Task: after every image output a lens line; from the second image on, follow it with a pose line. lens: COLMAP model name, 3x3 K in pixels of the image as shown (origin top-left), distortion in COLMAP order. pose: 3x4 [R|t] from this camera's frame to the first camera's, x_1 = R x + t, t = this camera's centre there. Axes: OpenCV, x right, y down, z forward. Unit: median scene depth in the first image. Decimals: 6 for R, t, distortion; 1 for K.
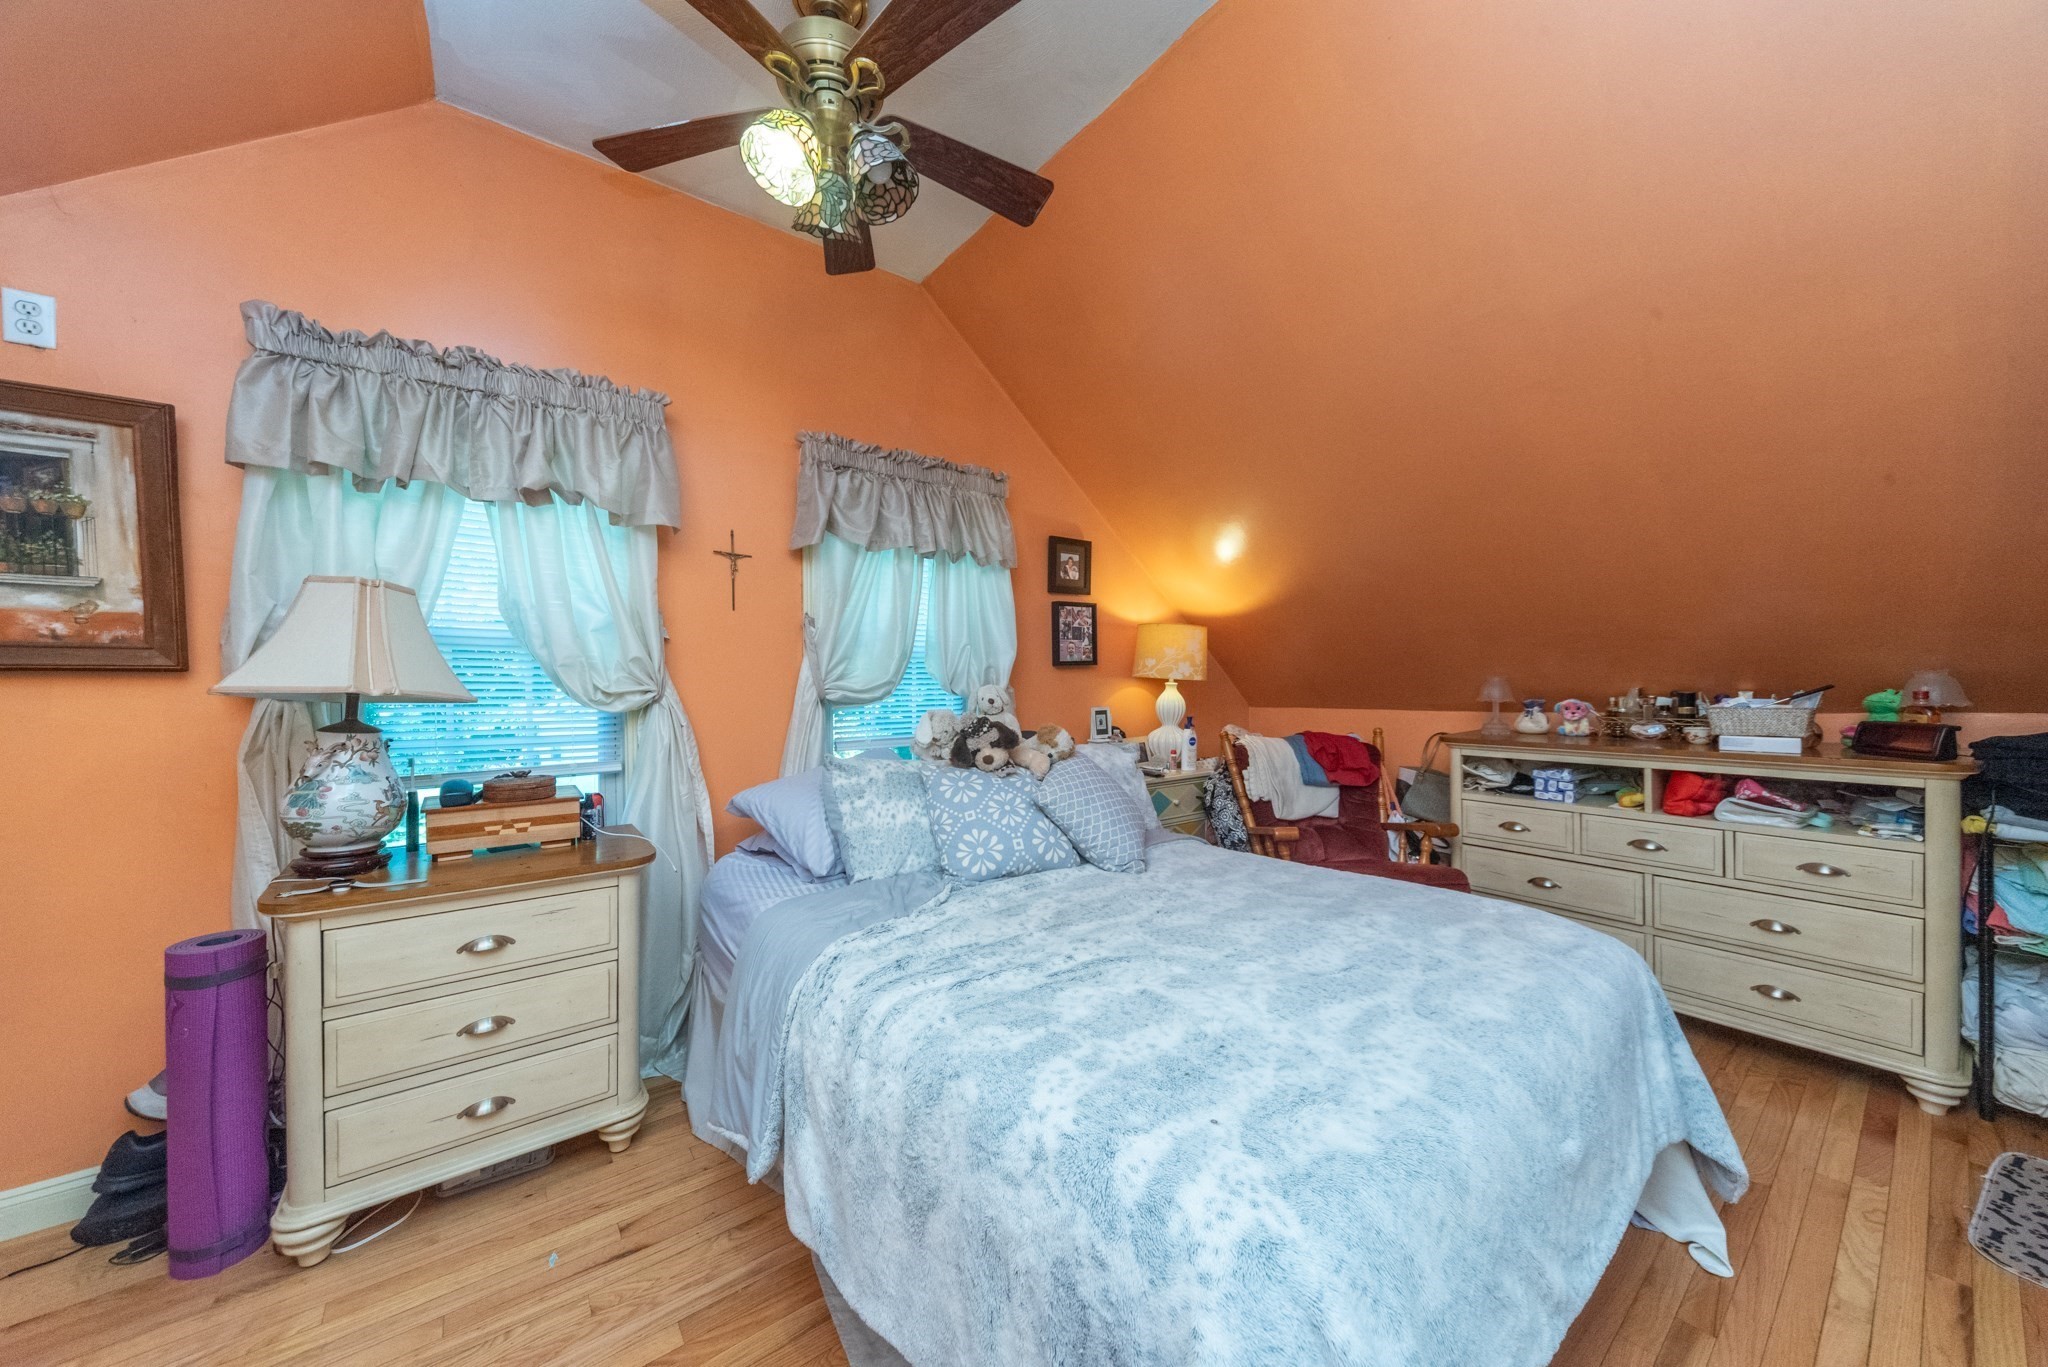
lens RADIAL K [[758.2, 0, 1020.7], [0, 758.2, 685.3], [0, 0, 1]] dist [0.003477, 0.000146]
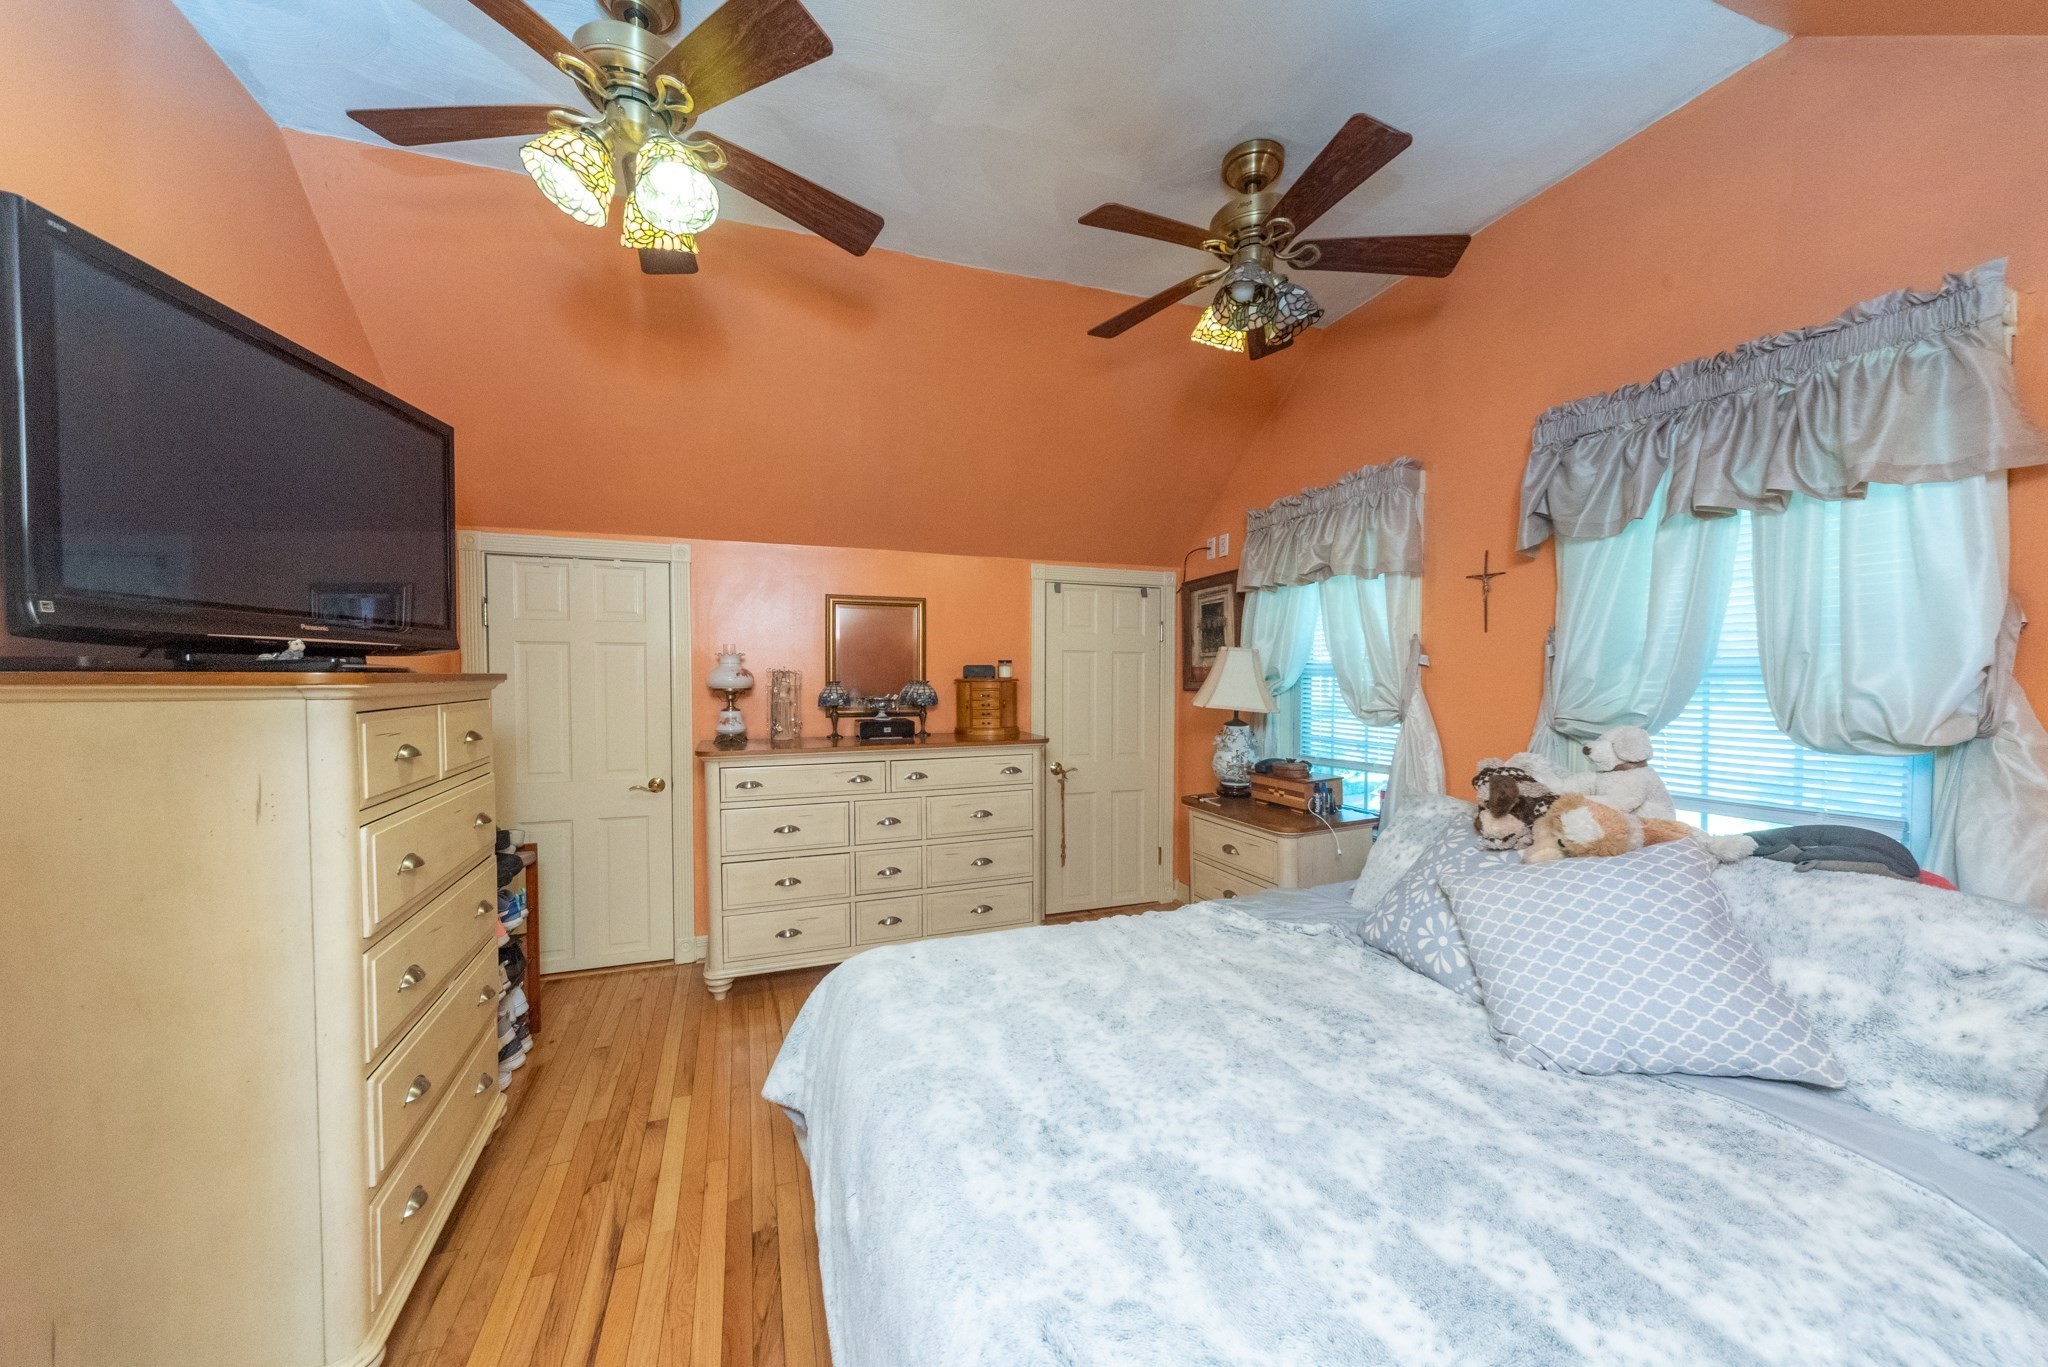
lens RADIAL K [[758.2, 0, 1022.6], [0, 758.2, 688.2], [0, 0, 1]] dist [0.003477, 0.000146]
pose [[-0.334482, 0.011885, -0.942327, 0.882225], [-0.002787, 0.999904, 0.013601, -0.044508], [0.942398, 0.007176, -0.334417, 0.904830]]
